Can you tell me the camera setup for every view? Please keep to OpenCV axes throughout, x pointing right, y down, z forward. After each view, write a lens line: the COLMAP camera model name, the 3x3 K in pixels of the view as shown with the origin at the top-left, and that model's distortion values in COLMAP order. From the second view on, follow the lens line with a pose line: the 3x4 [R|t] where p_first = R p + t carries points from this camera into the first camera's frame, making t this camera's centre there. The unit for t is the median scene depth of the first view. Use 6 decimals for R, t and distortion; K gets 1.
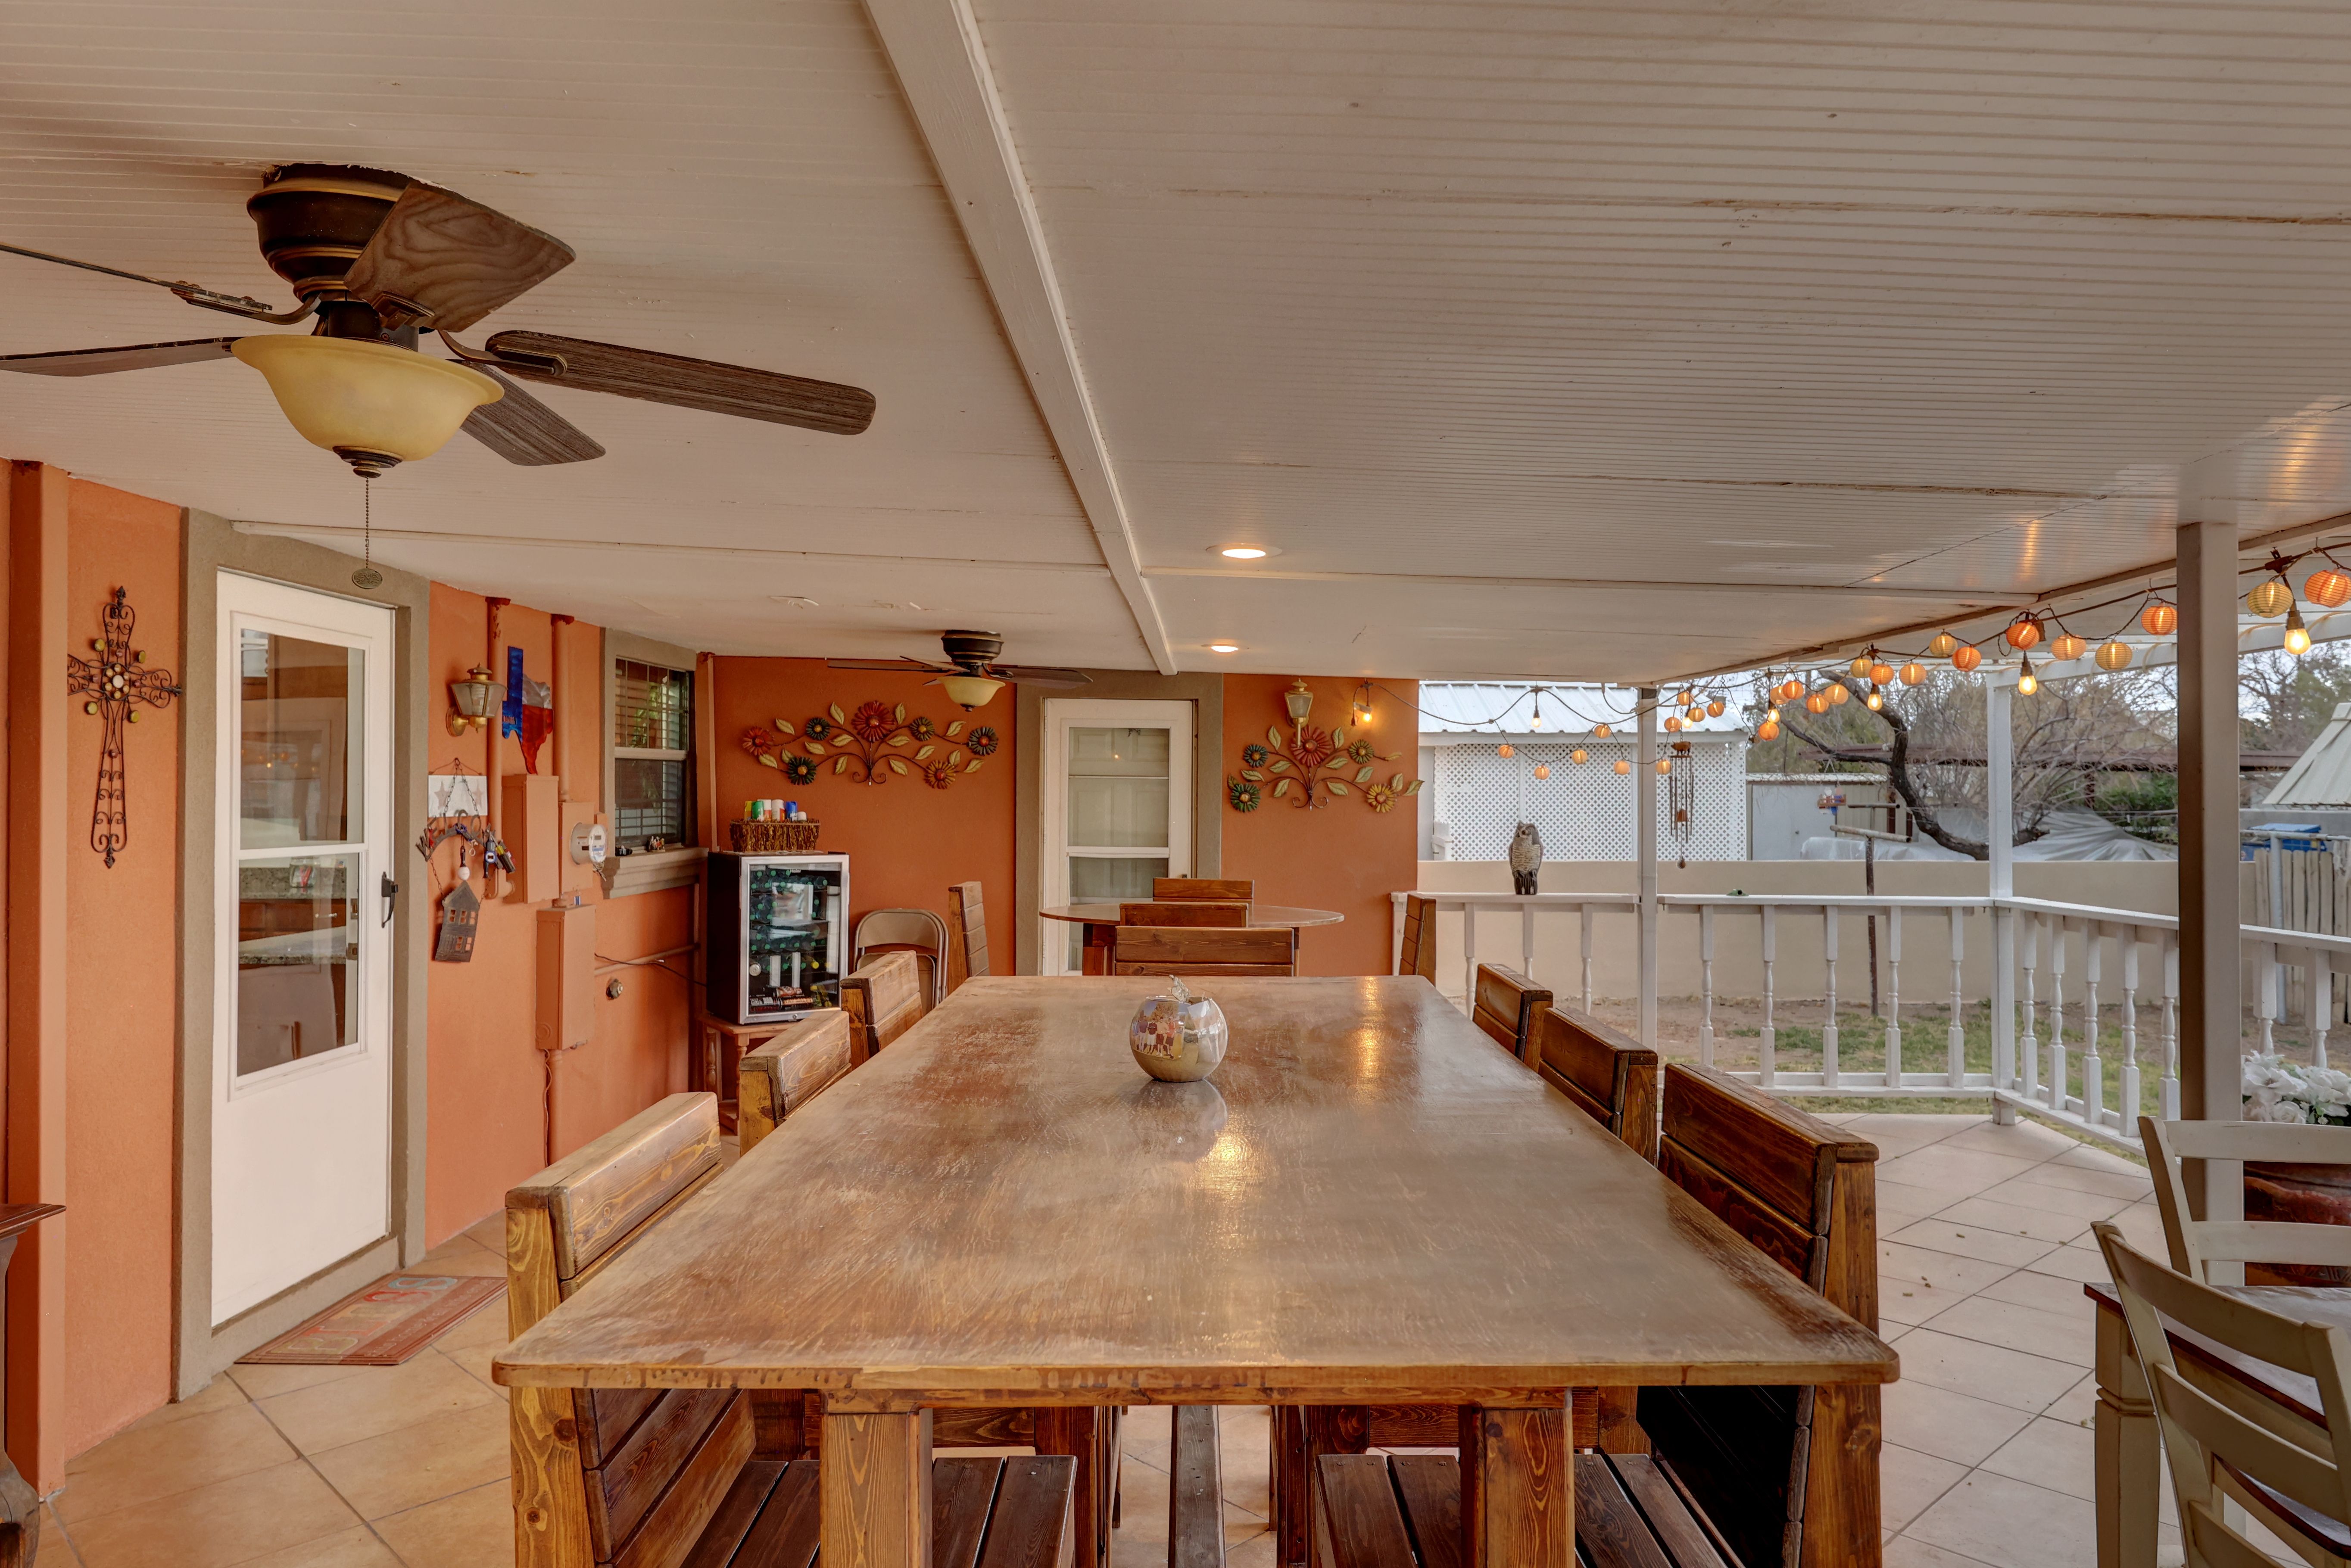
lens RADIAL K [[1564.5, 0, 1175.0], [0, 1564.5, 789.3], [0, 0, 1]] dist [0.004927, 0.000742]
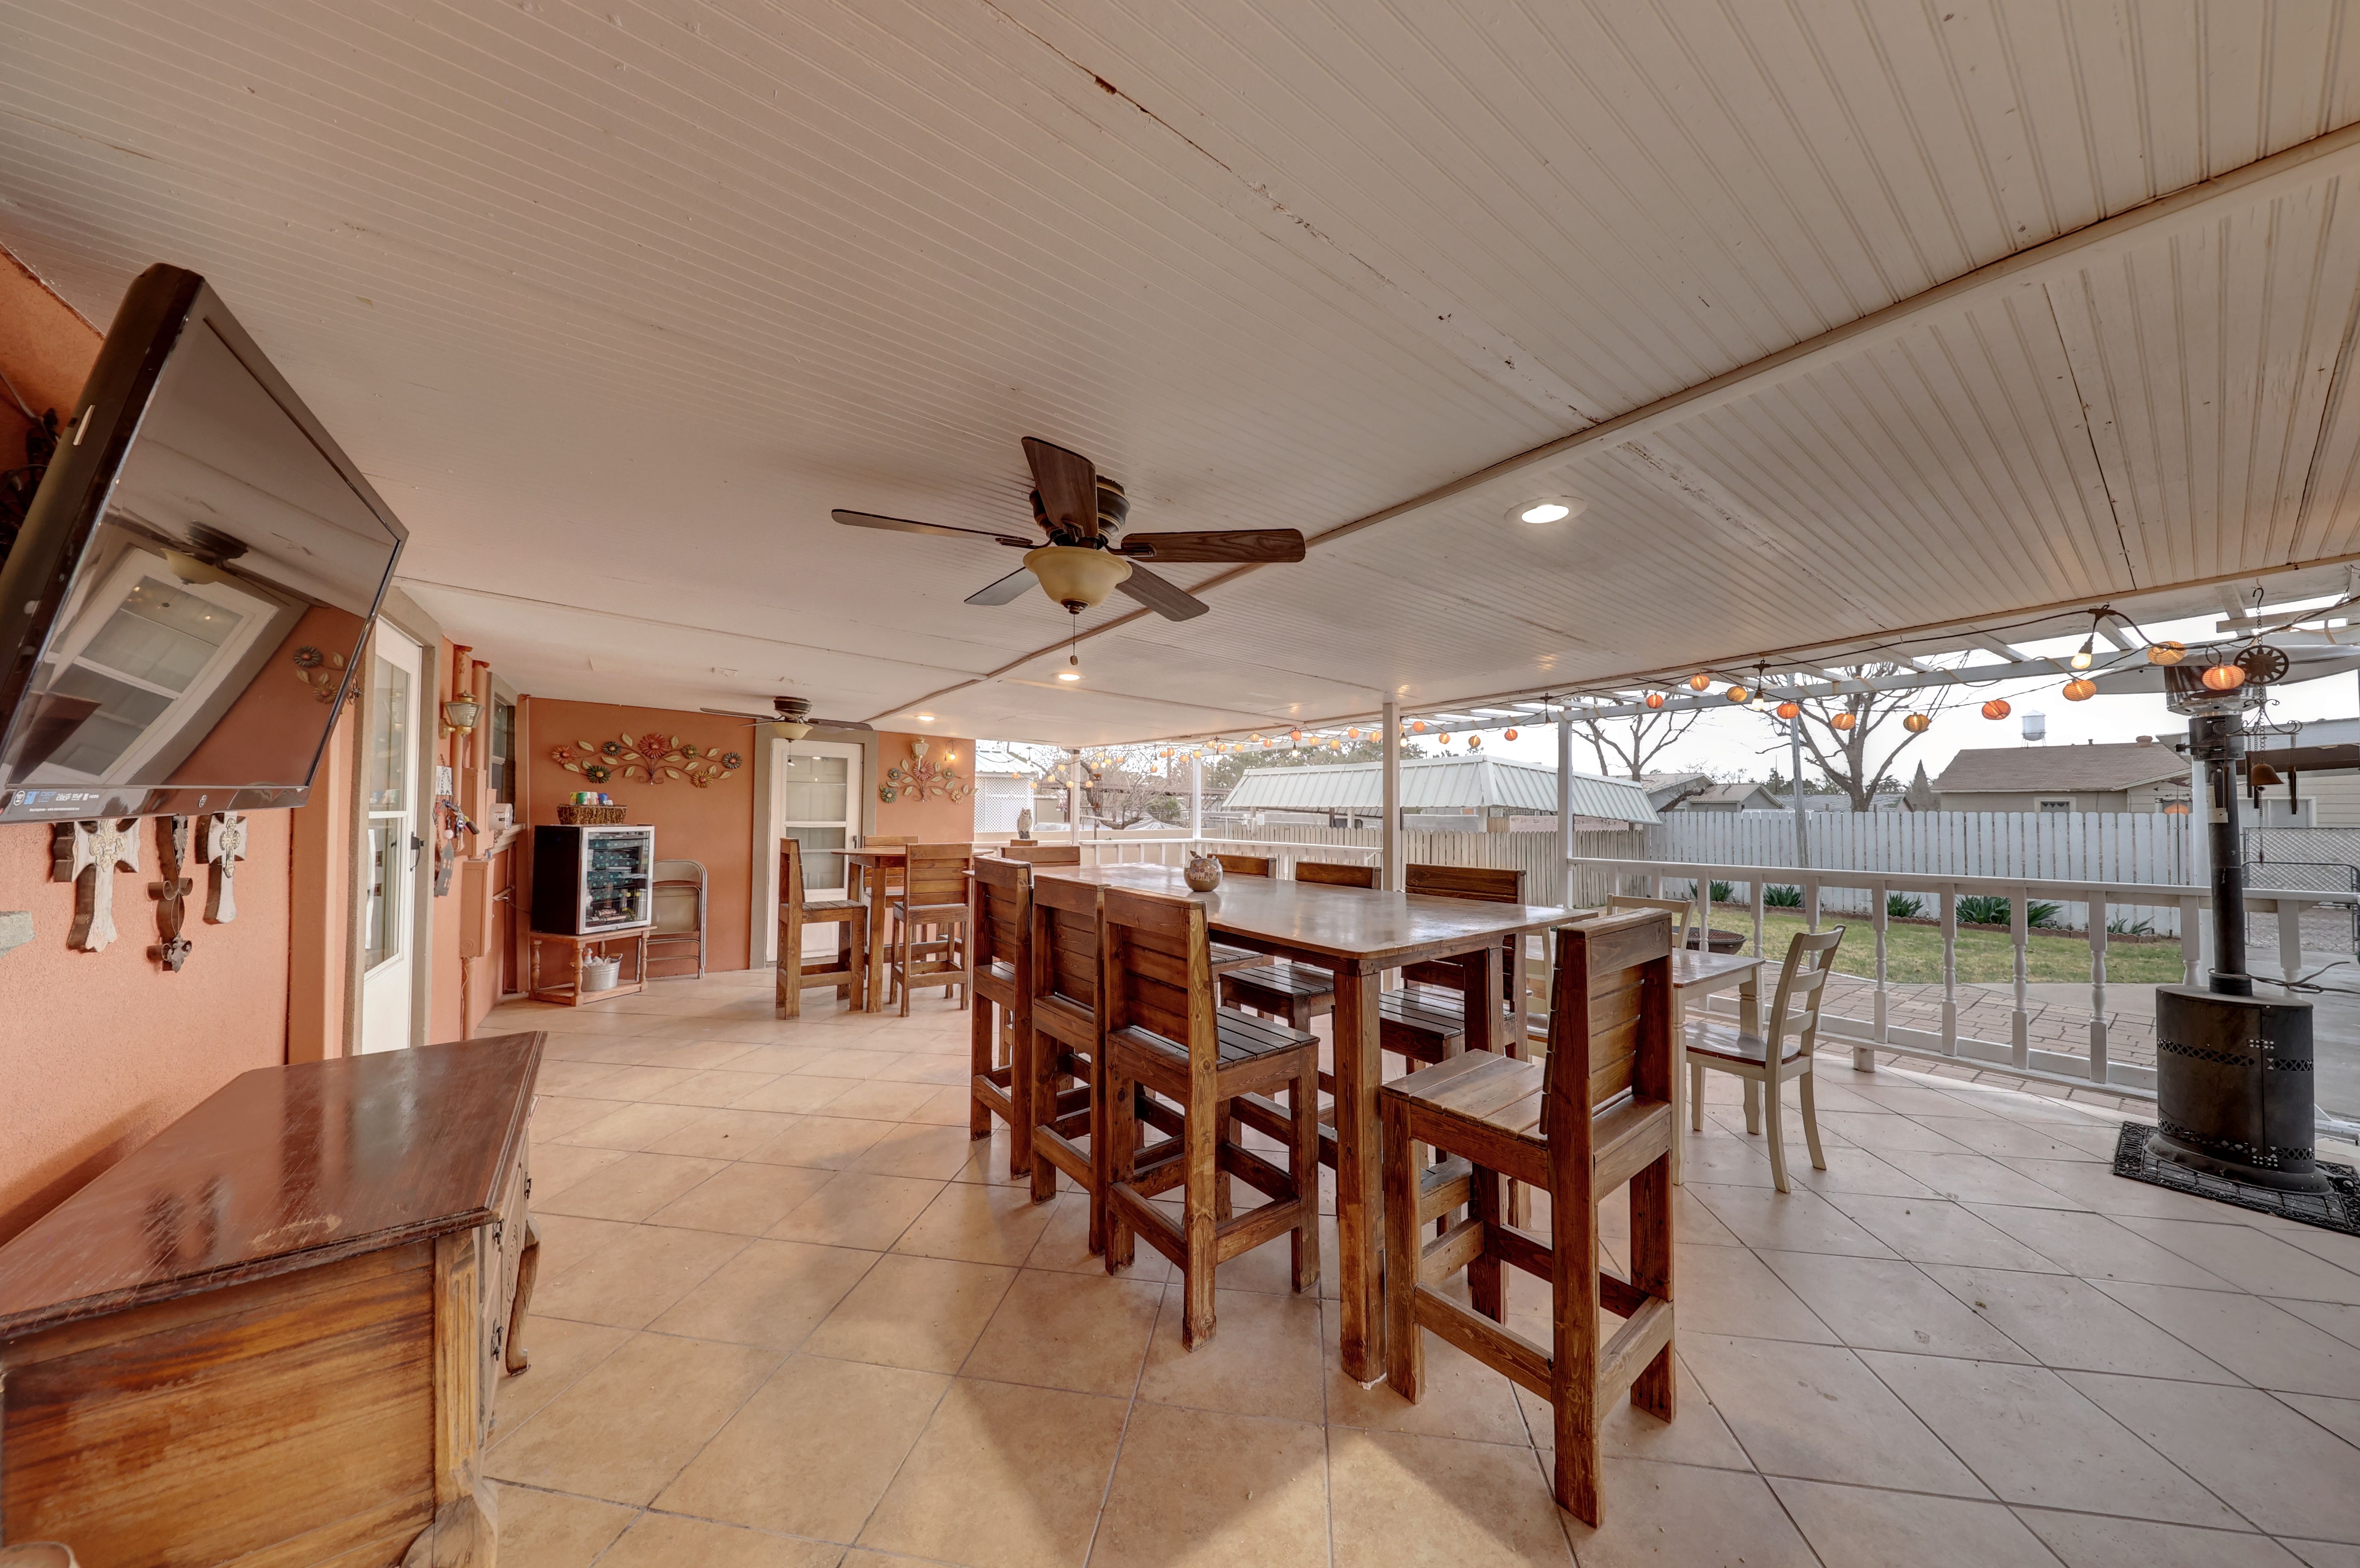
lens RADIAL K [[775.8, 0, 1188.9], [0, 775.8, 792.7], [0, 0, 1]] dist [-0.000266, -0.000093]
pose [[0.789052, 0.017507, 0.614077, -0.252618], [-0.008117, 0.999804, -0.018075, 0.016035], [-0.614273, 0.009277, 0.789039, 0.014832]]
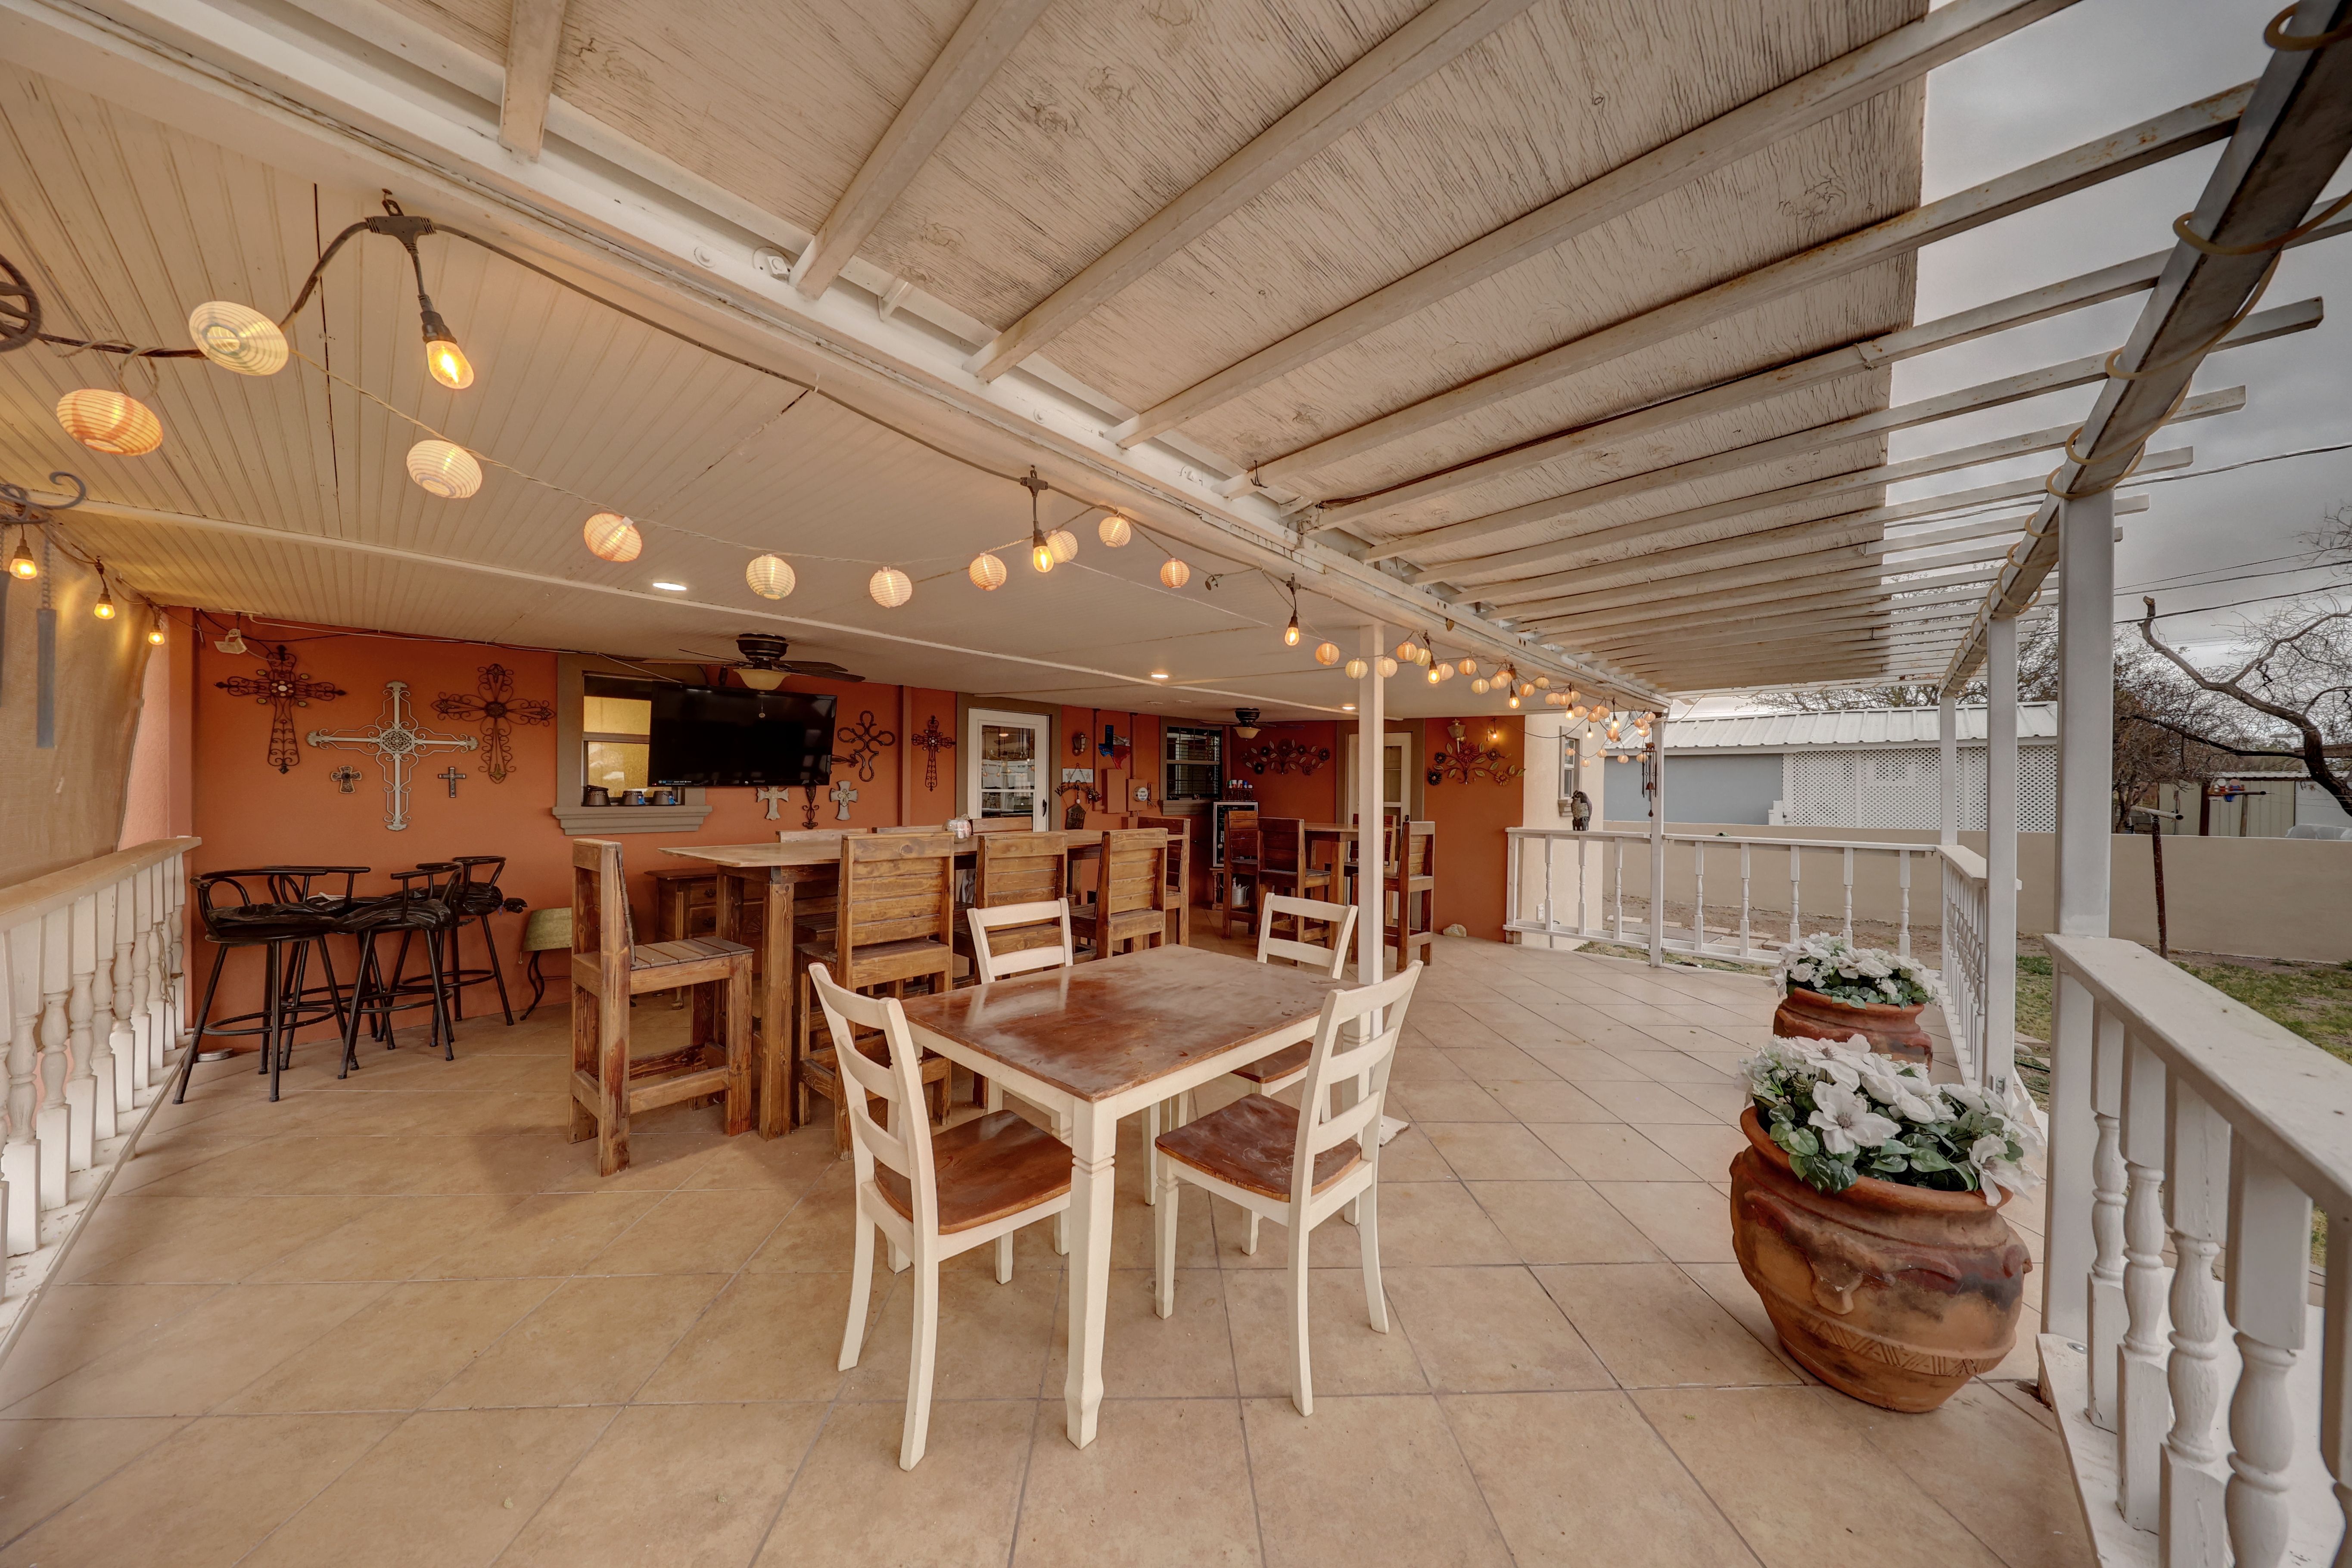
lens RADIAL K [[747.9, 0, 1160.1], [0, 747.9, 792.6], [0, 0, 1]] dist [-0.009247, -0.000757]
pose [[0.737706, 0.007324, -0.675082, 0.441407], [-0.003460, 0.999969, 0.007067, 0.018625], [0.675113, -0.002877, 0.737709, 0.035783]]
